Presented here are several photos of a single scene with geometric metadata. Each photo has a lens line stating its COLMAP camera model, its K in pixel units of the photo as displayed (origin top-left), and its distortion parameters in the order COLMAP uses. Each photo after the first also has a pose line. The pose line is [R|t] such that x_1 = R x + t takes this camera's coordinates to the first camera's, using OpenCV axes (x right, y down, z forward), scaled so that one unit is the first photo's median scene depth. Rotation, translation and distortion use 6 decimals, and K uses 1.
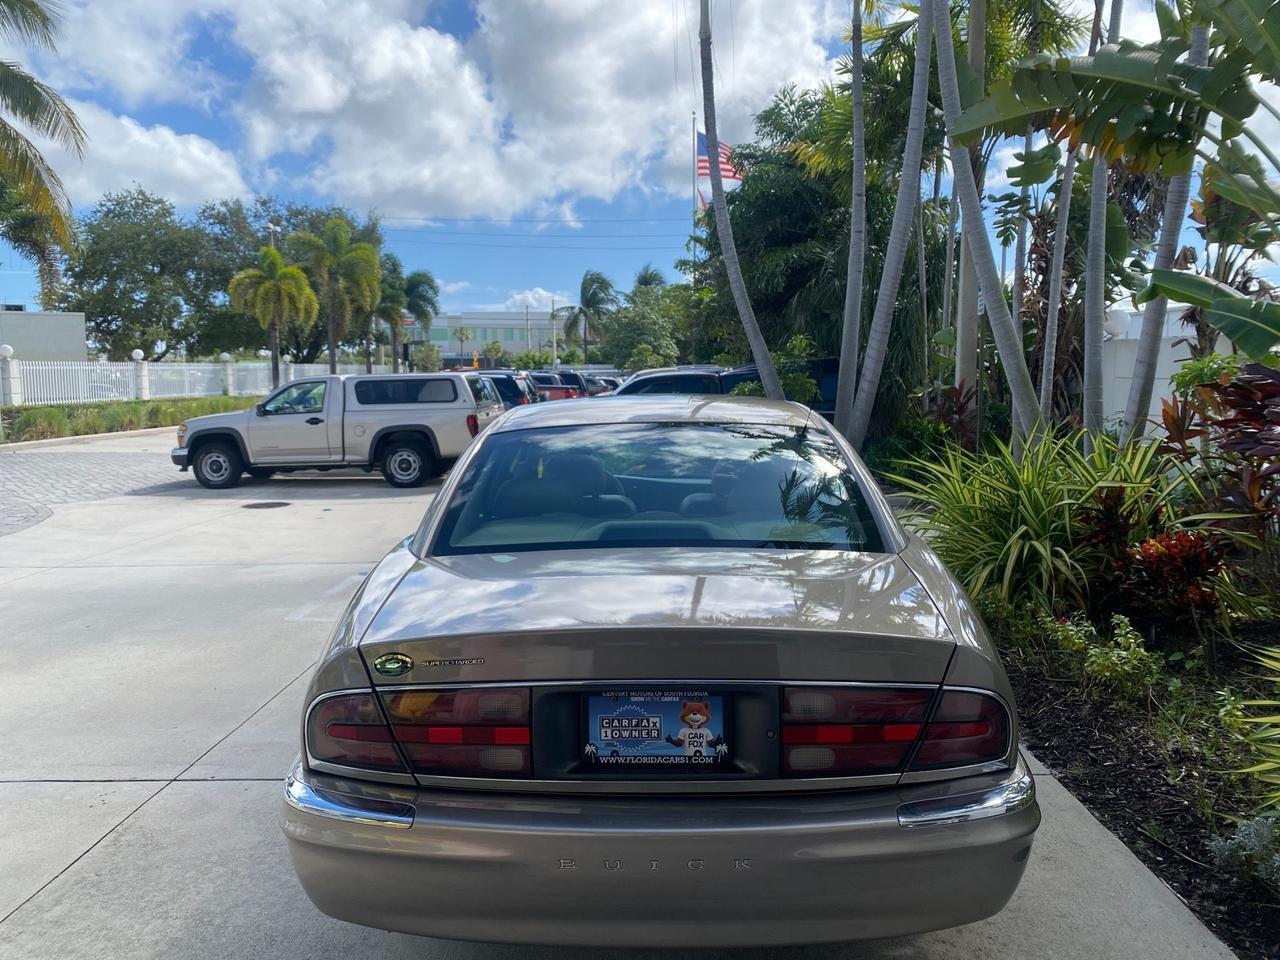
lens RADIAL K [[985.7, 0, 639.8], [0, 985.7, 475.7], [0, 0, 1]] dist [0.017471, -0.020654]
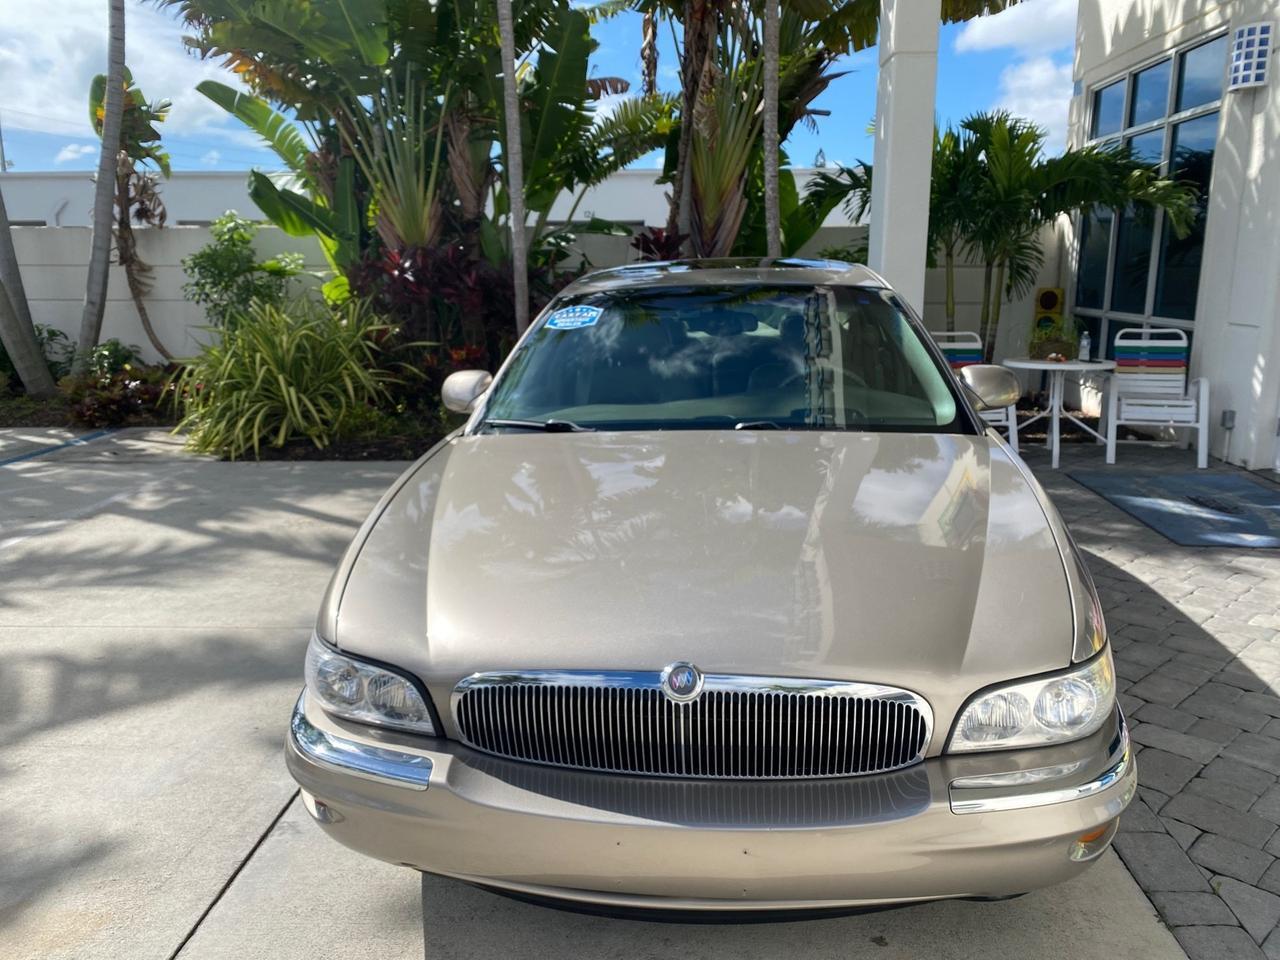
lens RADIAL K [[985.7, 0, 634.0], [0, 985.7, 474.9], [0, 0, 1]] dist [0.017471, -0.020654]
pose [[0.061749, -0.202447, 0.977344, -0.392117], [0.107220, 0.974892, 0.195165, -0.009612], [-0.992316, 0.092740, 0.081905, 0.180867]]
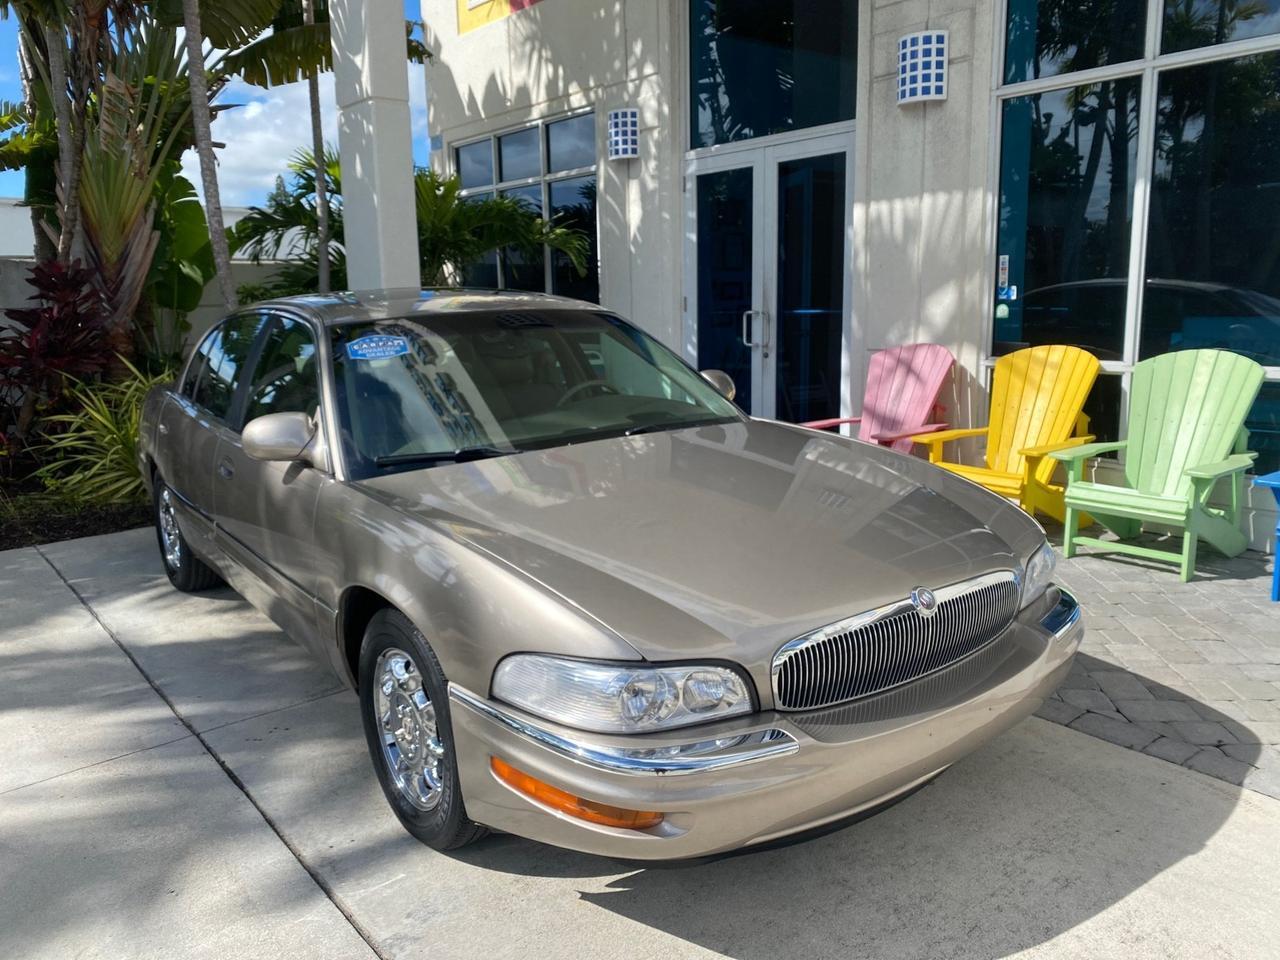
lens RADIAL K [[985.7, 0, 629.1], [0, 985.7, 487.8], [0, 0, 1]] dist [0.017471, -0.020654]
pose [[-0.634600, -0.128033, 0.762161, -0.364816], [0.105404, 0.962628, 0.249472, -0.022202], [-0.765619, 0.238650, -0.597389, 0.317023]]
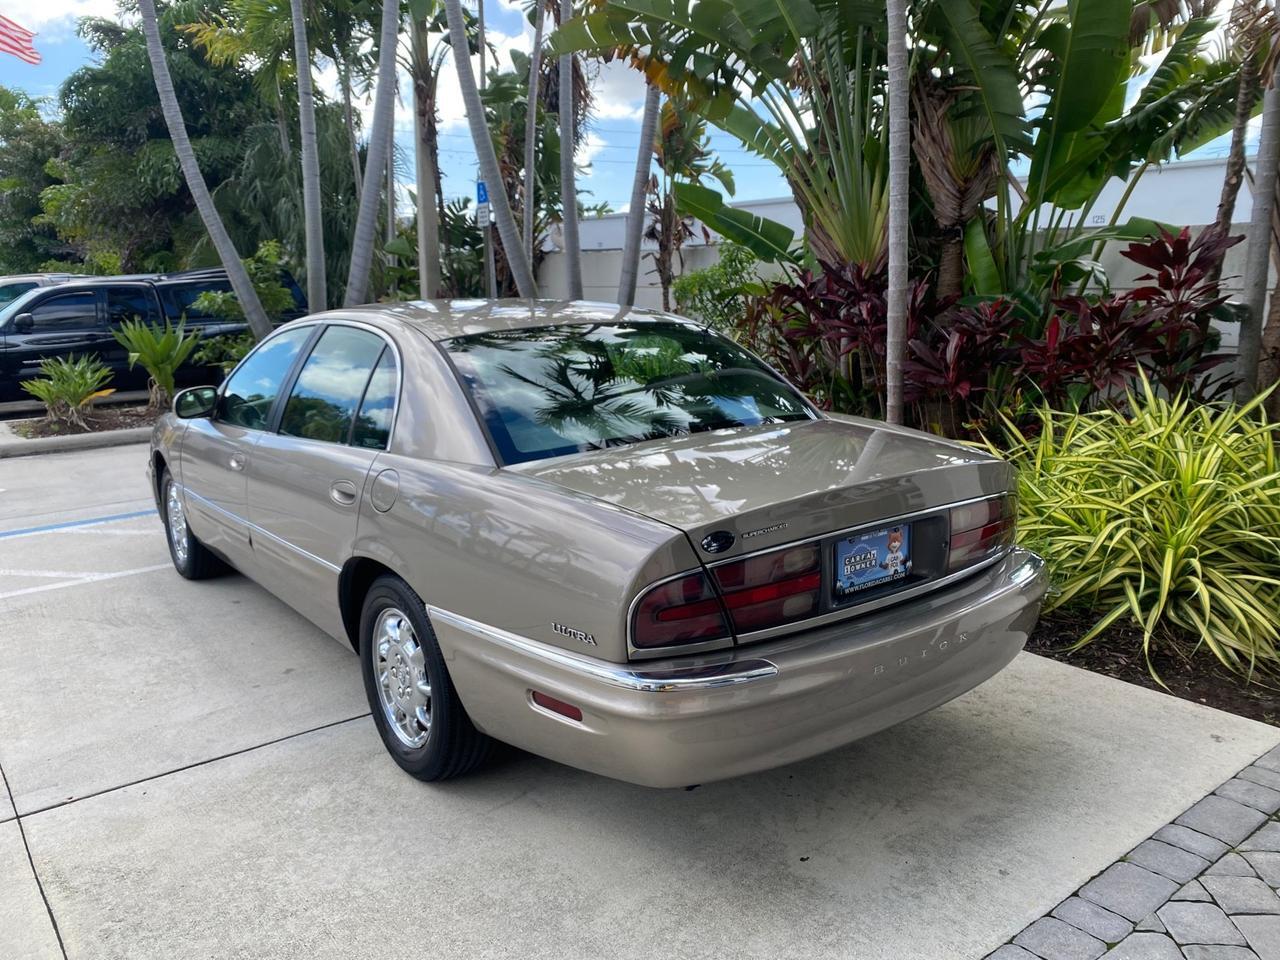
lens RADIAL K [[985.7, 0, 646.1], [0, 985.7, 477.4], [0, 0, 1]] dist [0.017471, -0.020654]
pose [[0.776717, -0.122897, 0.617744, -0.142232], [0.067761, 0.991392, 0.112033, -0.000861], [-0.626195, -0.045159, 0.778358, 0.030762]]
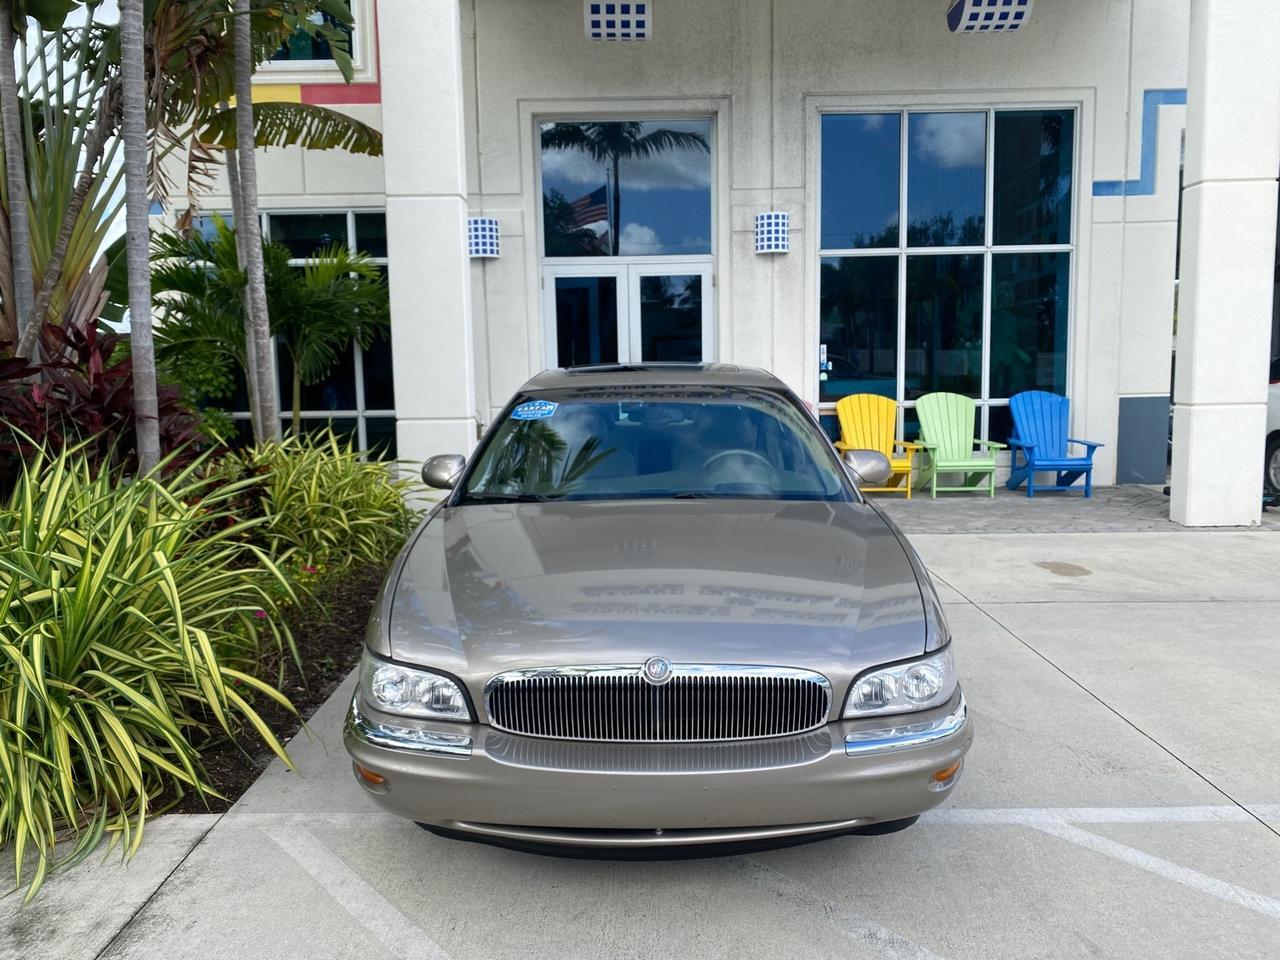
lens RADIAL K [[985.7, 0, 642.1], [0, 985.7, 480.3], [0, 0, 1]] dist [0.017471, -0.020654]
pose [[-0.999632, 0.026243, -0.006877, 0.013774], [0.024078, 0.975033, 0.220749, -0.062565], [0.012498, 0.220502, -0.975306, 0.658078]]
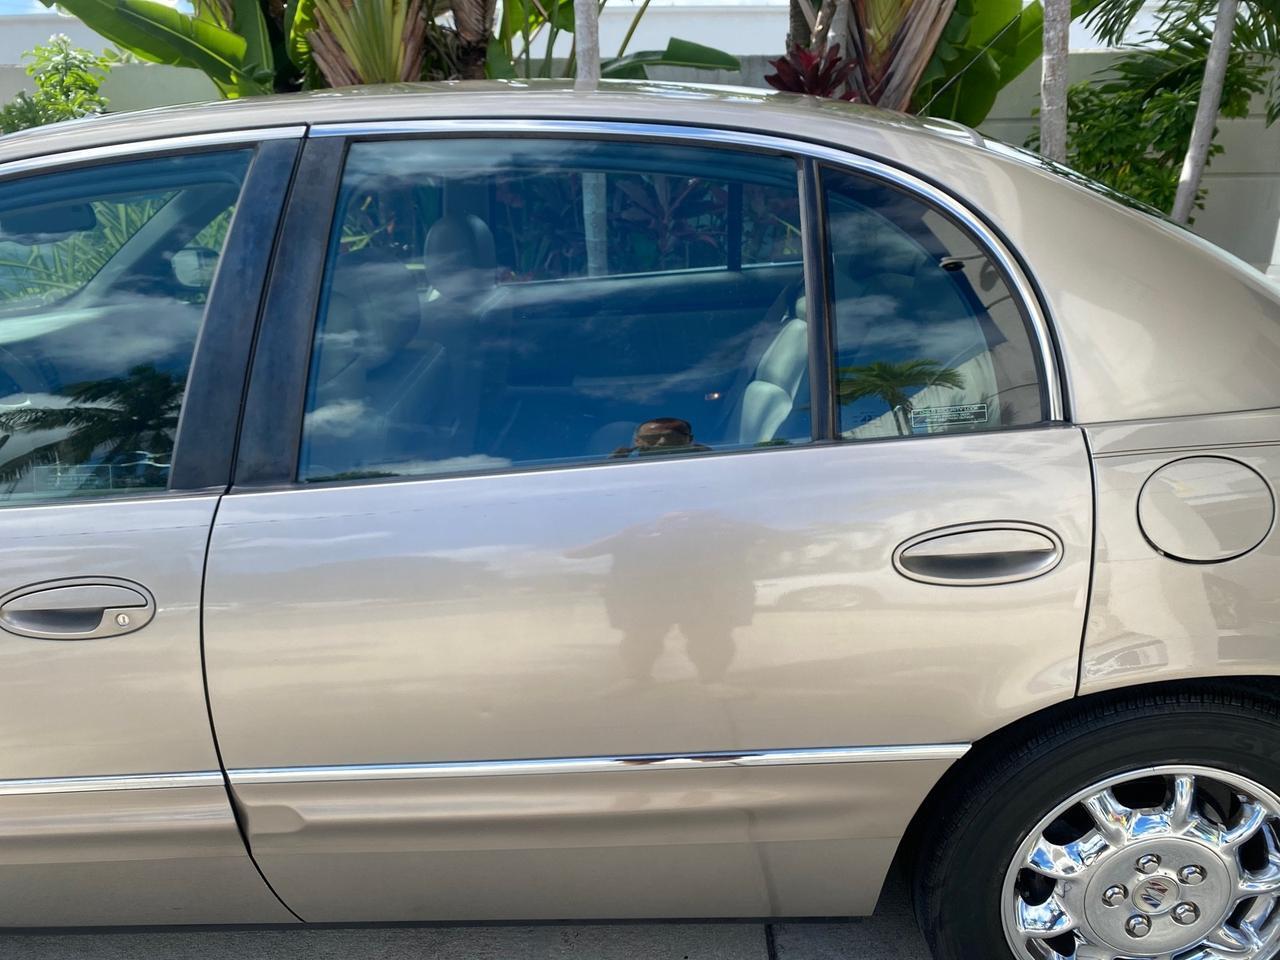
lens RADIAL K [[985.7, 0, 651.8], [0, 985.7, 480.1], [0, 0, 1]] dist [0.017471, -0.020654]
pose [[-0.015256, -0.325323, 0.945480, -0.136949], [0.122413, 0.937869, 0.324679, -0.015468], [-0.992362, 0.120692, 0.025516, 0.271129]]
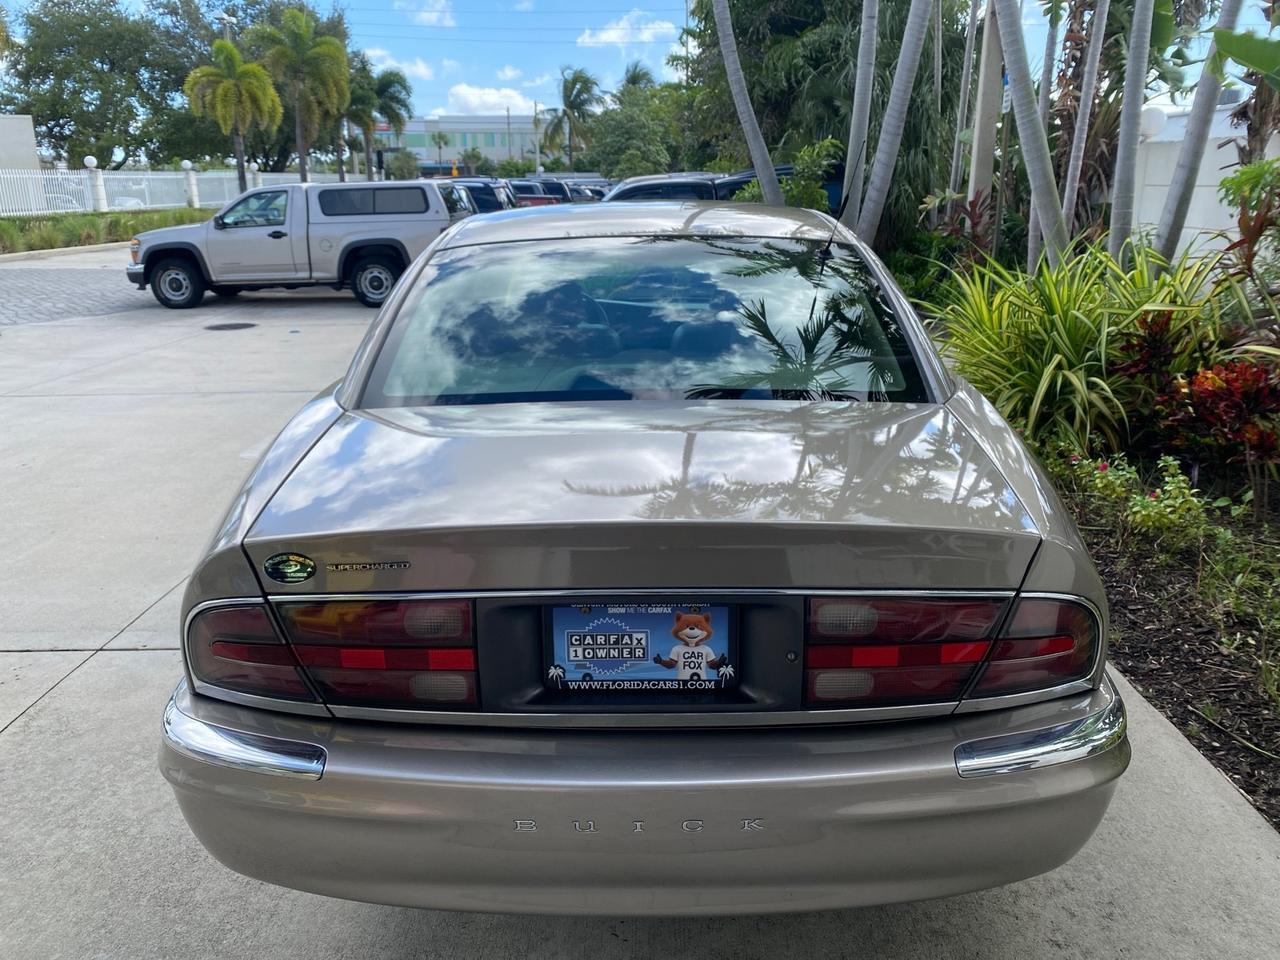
lens RADIAL K [[985.7, 0, 639.5], [0, 985.7, 474.9], [0, 0, 1]] dist [0.017471, -0.020654]
pose [[0.999941, -0.003471, 0.010260, 0.001160], [0.001545, 0.983286, 0.182063, -0.001940], [-0.010720, -0.182037, 0.983233, 0.040095]]
